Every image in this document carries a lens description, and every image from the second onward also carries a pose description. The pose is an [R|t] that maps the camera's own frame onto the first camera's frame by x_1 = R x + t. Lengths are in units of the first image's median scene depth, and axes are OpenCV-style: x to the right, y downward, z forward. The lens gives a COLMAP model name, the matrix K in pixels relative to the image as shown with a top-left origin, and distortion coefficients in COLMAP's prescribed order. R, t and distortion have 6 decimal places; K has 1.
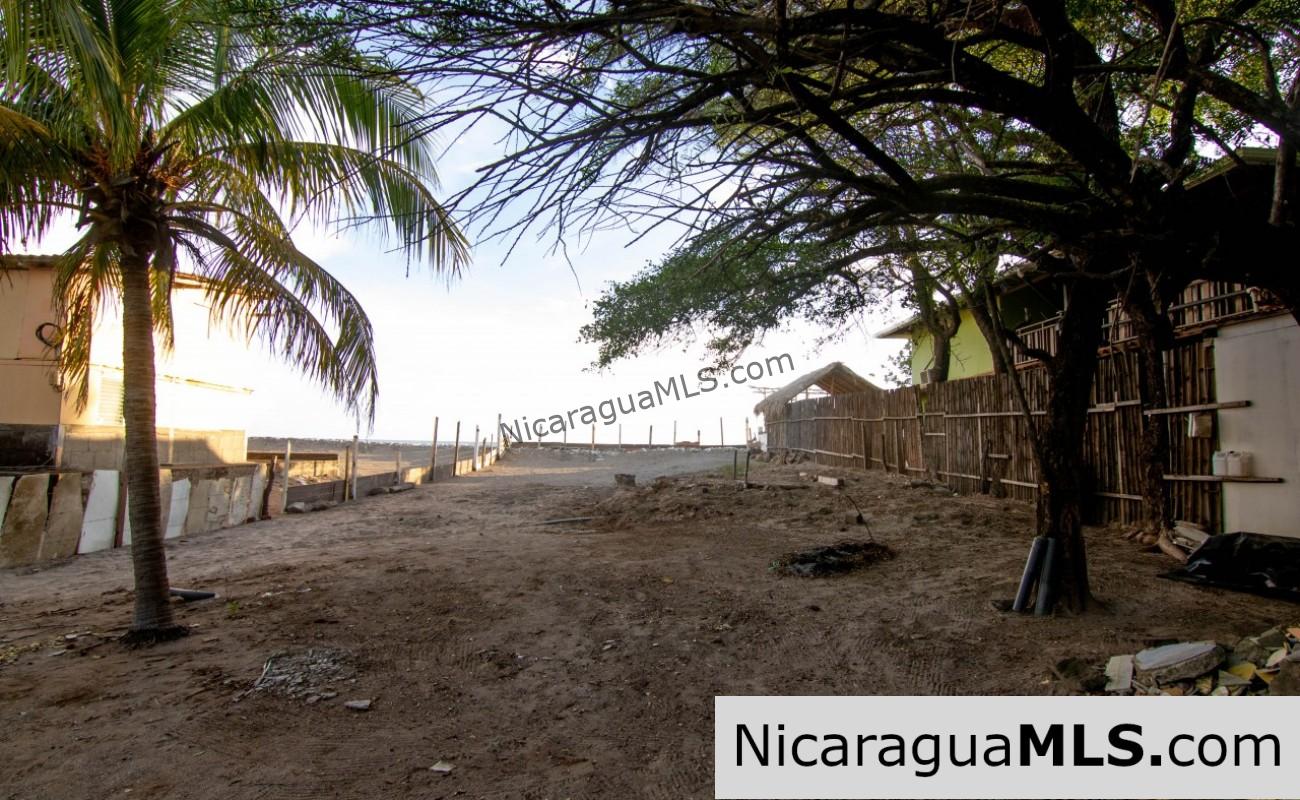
lens RADIAL K [[662.9, 0, 645.3], [0, 662.9, 402.1], [0, 0, 1]] dist [-0.001794, -0.011352]
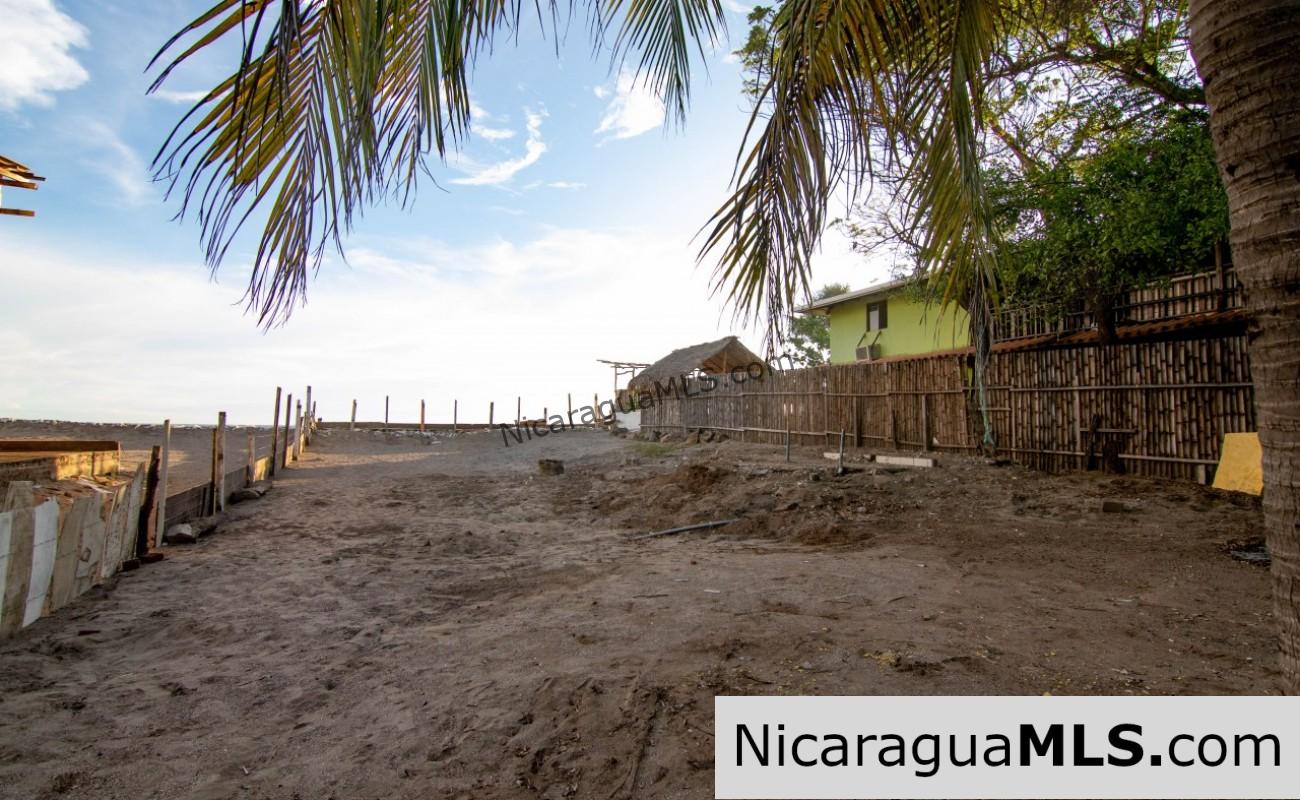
lens RADIAL K [[662.9, 0, 646.2], [0, 662.9, 403.2], [0, 0, 1]] dist [-0.001794, -0.011352]
pose [[0.922777, 0.004024, 0.385313, -0.240402], [-0.016585, 0.999434, 0.029281, 0.013248], [-0.384977, -0.033410, 0.922321, 0.198530]]
